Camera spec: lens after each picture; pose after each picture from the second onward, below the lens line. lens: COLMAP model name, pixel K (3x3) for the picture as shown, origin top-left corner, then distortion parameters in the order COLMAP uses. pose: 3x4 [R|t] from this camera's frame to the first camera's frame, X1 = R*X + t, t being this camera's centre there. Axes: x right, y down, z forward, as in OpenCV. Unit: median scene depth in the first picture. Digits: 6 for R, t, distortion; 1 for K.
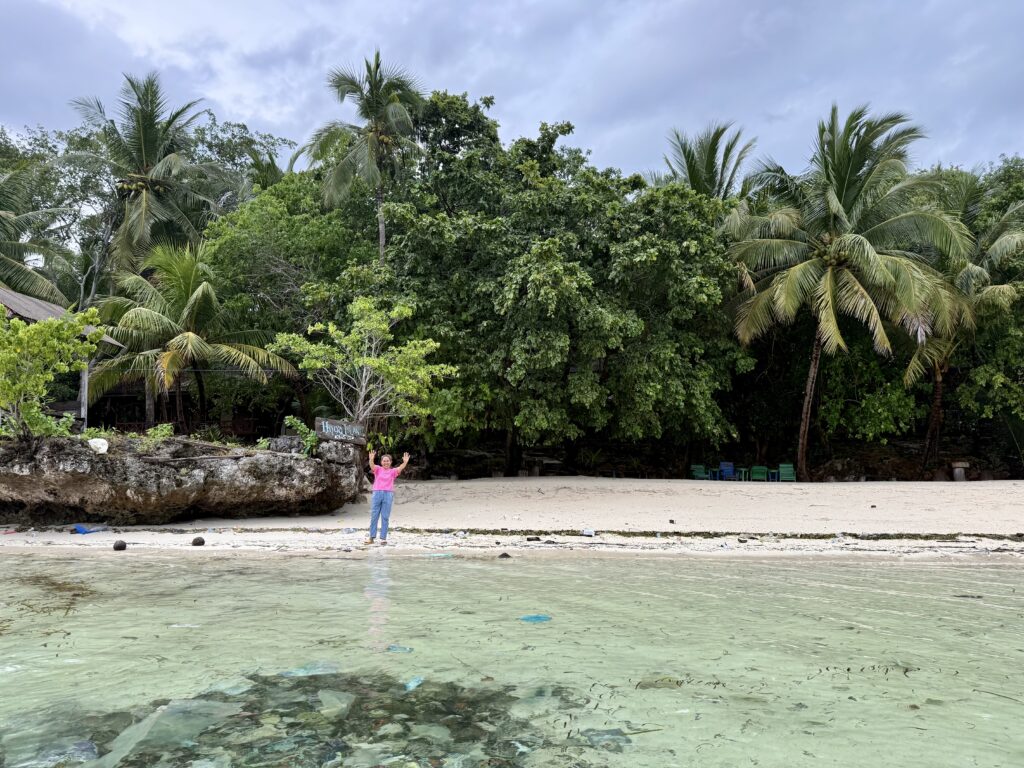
lens RADIAL K [[707.5, 0, 512.0], [0, 707.5, 384.0], [0, 0, 1]] dist [0.096840, -0.151243]
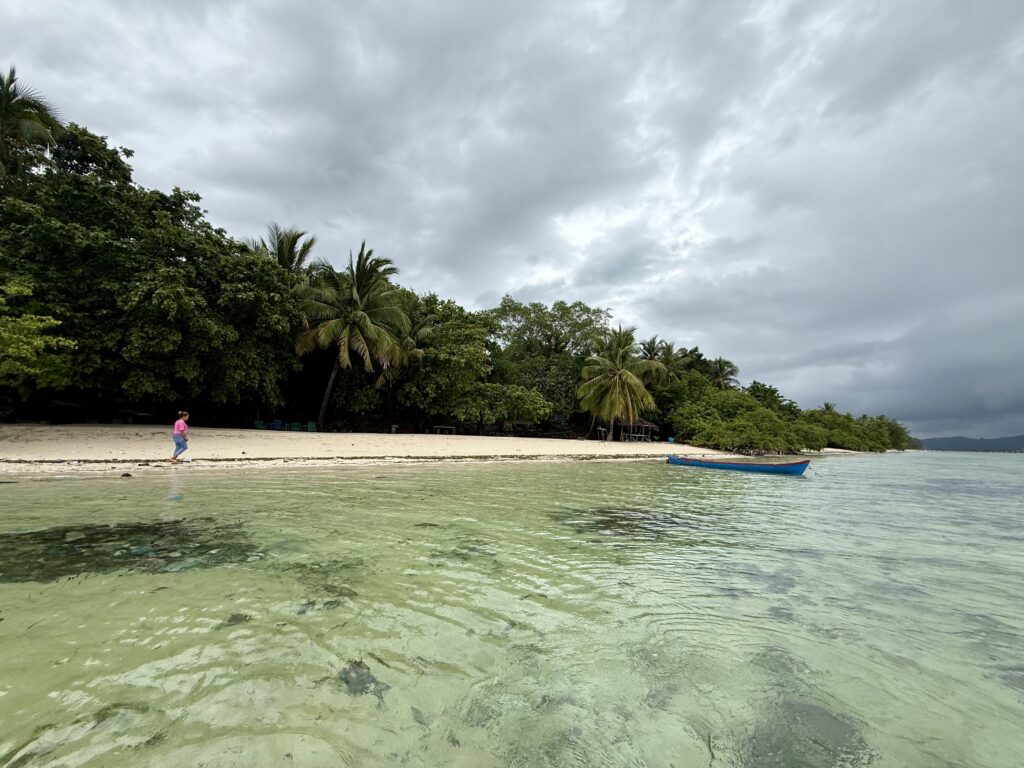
lens RADIAL K [[436.9, 0, 512.0], [0, 436.9, 384.0], [0, 0, 1]] dist [0.000623, -0.000043]
pose [[0.693917, 0.105451, 0.712291, -0.082397], [-0.122924, 0.992046, -0.027114, -0.021869], [-0.709485, -0.068743, 0.701360, -0.168371]]
